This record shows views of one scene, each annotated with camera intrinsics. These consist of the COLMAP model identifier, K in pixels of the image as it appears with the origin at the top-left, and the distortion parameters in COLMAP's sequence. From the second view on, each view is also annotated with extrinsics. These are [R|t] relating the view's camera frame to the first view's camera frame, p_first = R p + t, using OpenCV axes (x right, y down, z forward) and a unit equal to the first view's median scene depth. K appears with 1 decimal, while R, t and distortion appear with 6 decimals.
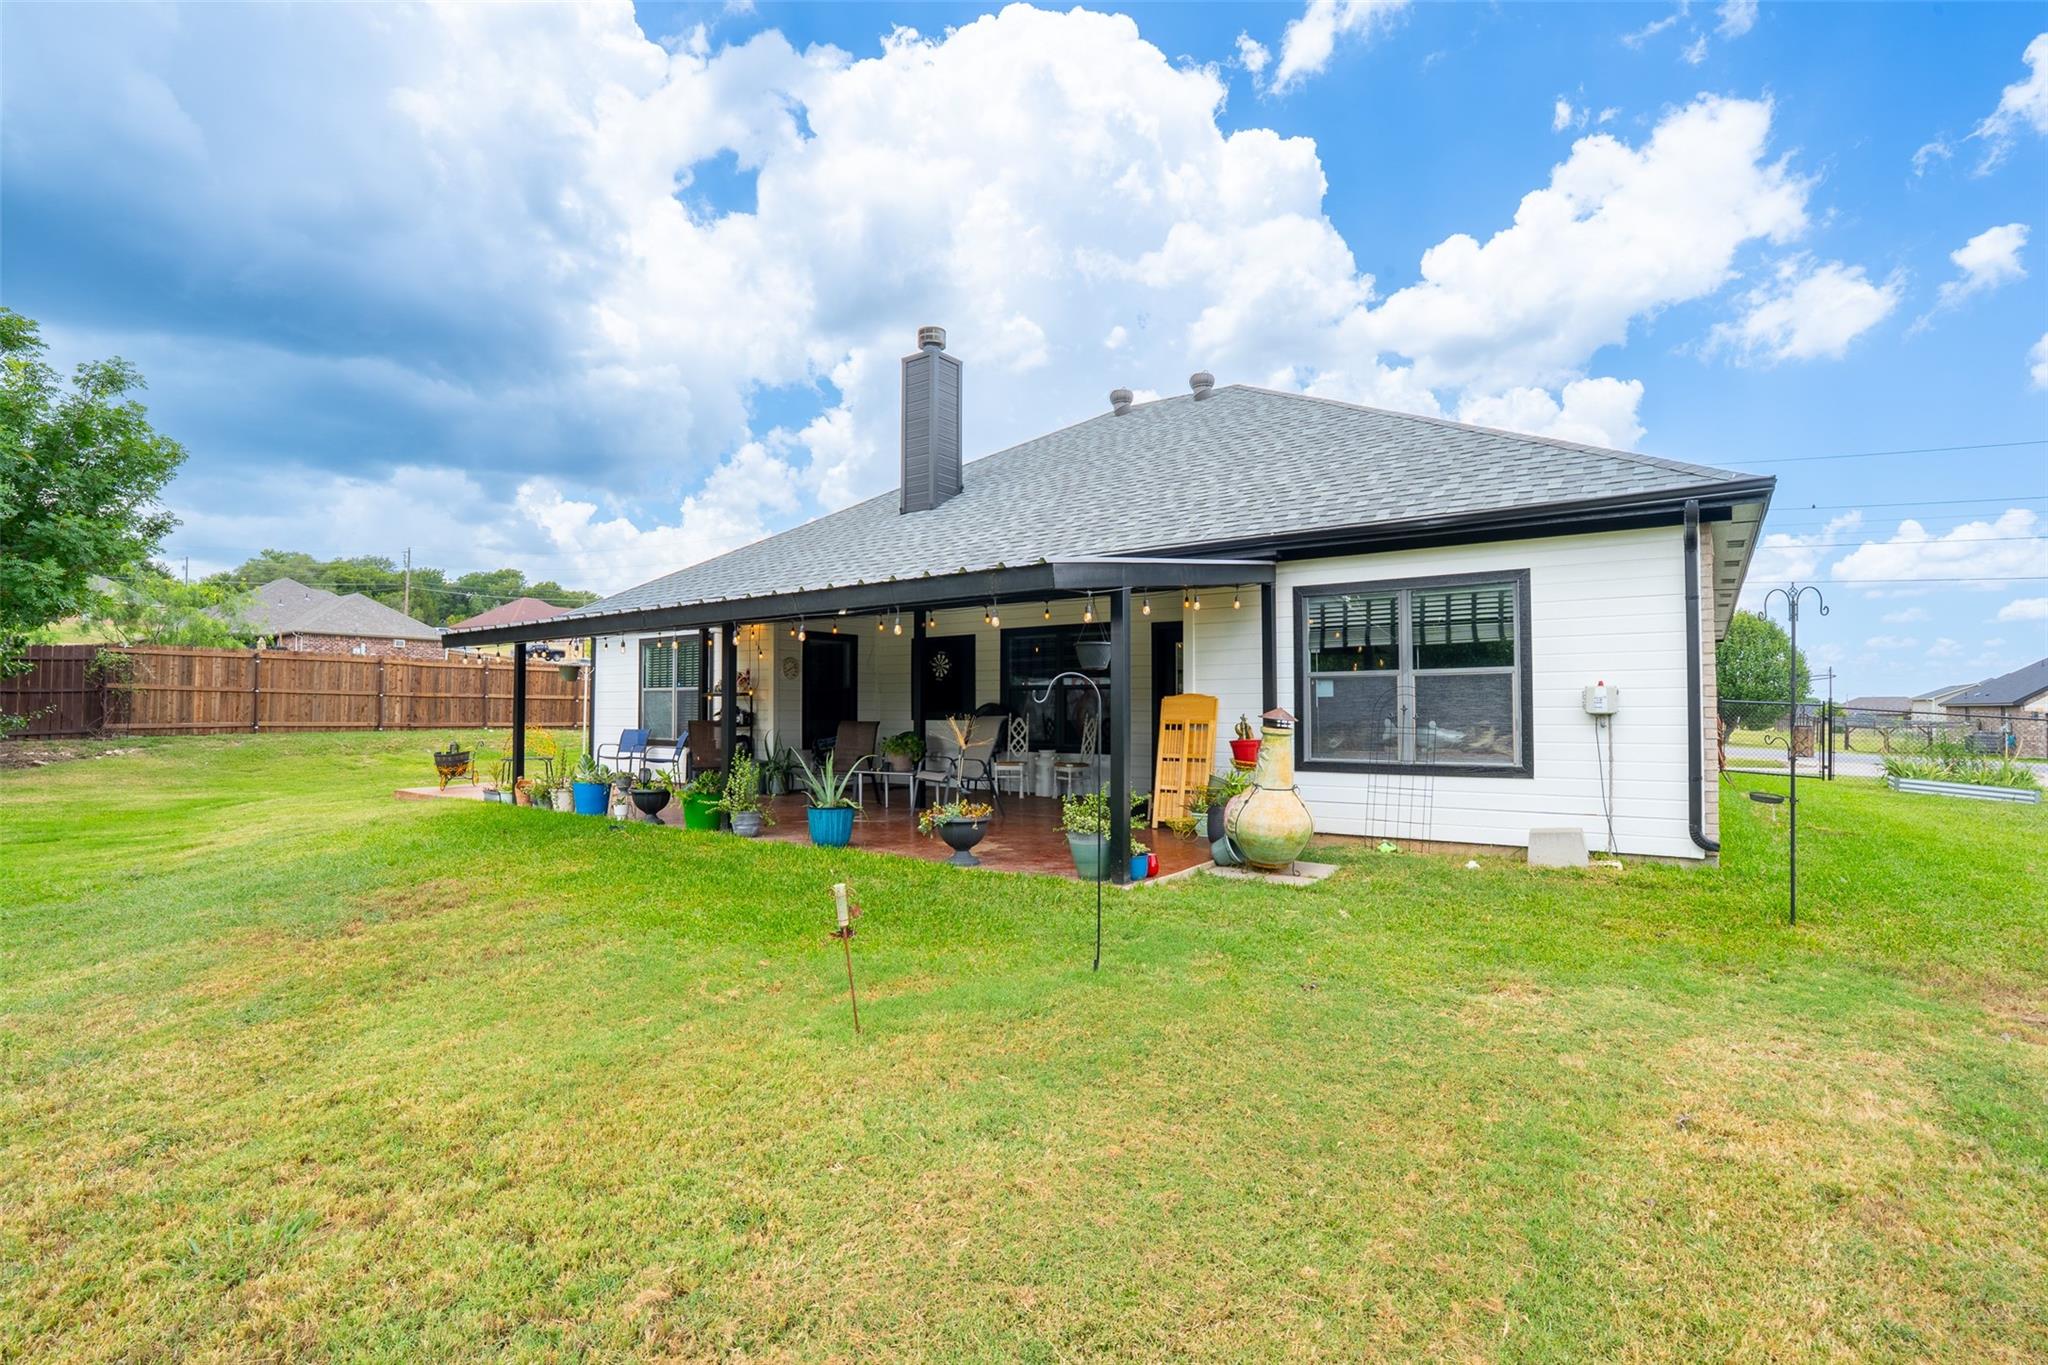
lens RADIAL K [[944.1, 0, 1034.1], [0, 944.1, 678.9], [0, 0, 1]] dist [-0.044850, 0.000421]
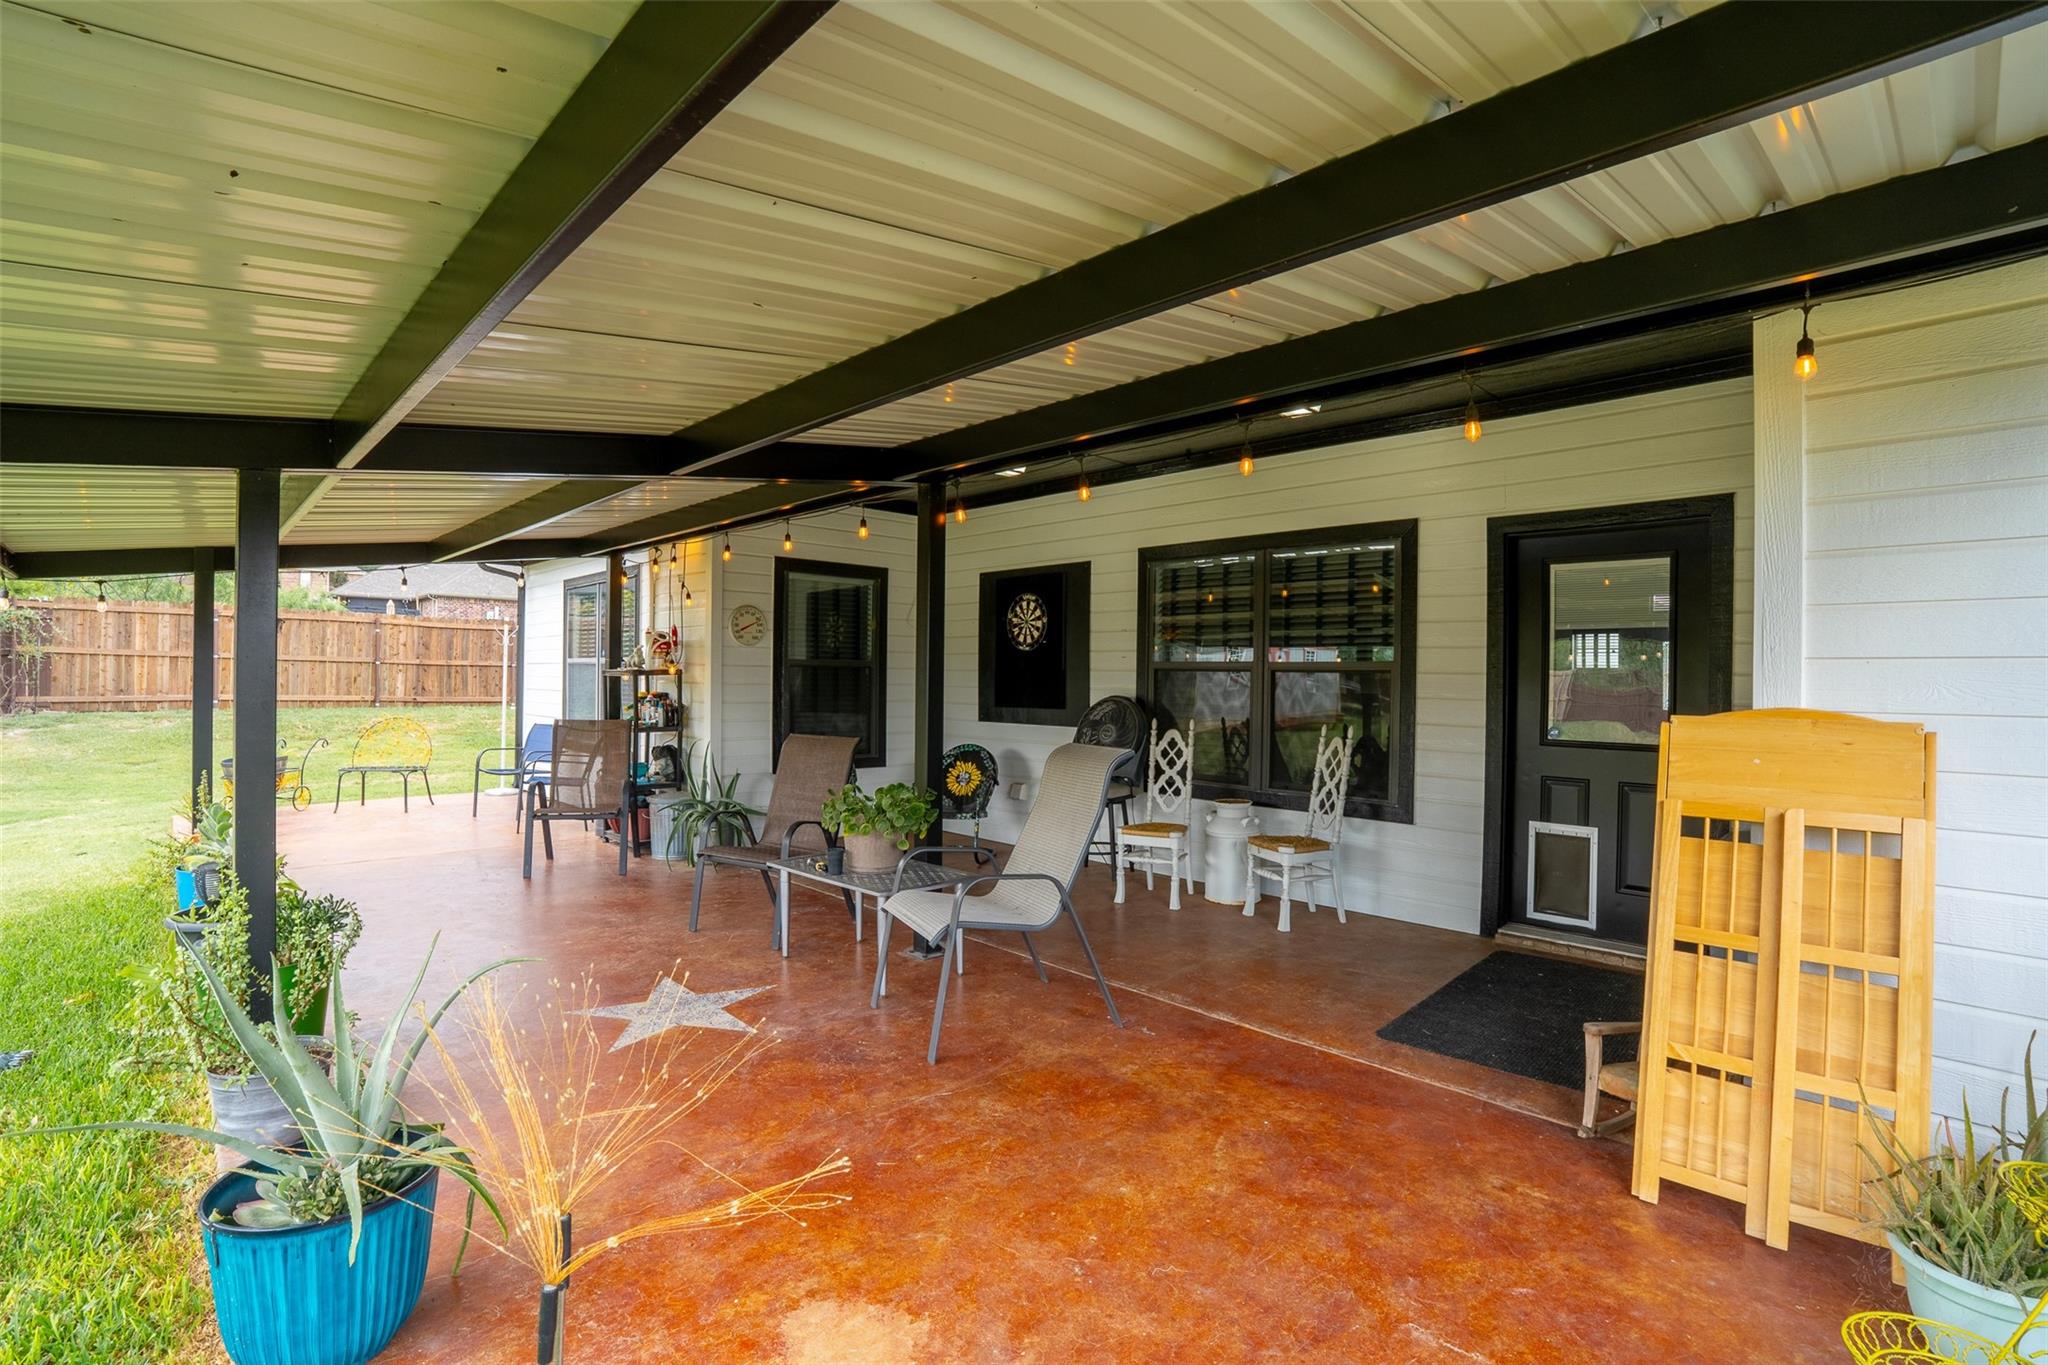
lens RADIAL K [[957.1, 0, 1024.0], [0, 957.1, 682.5], [0, 0, 1]] dist [-0.043856, 0.000704]
pose [[0.983269, 0.015580, -0.181495, -0.002573], [-0.009120, 0.999297, 0.036373, 0.000002], [0.181934, -0.034109, 0.982719, 0.509237]]
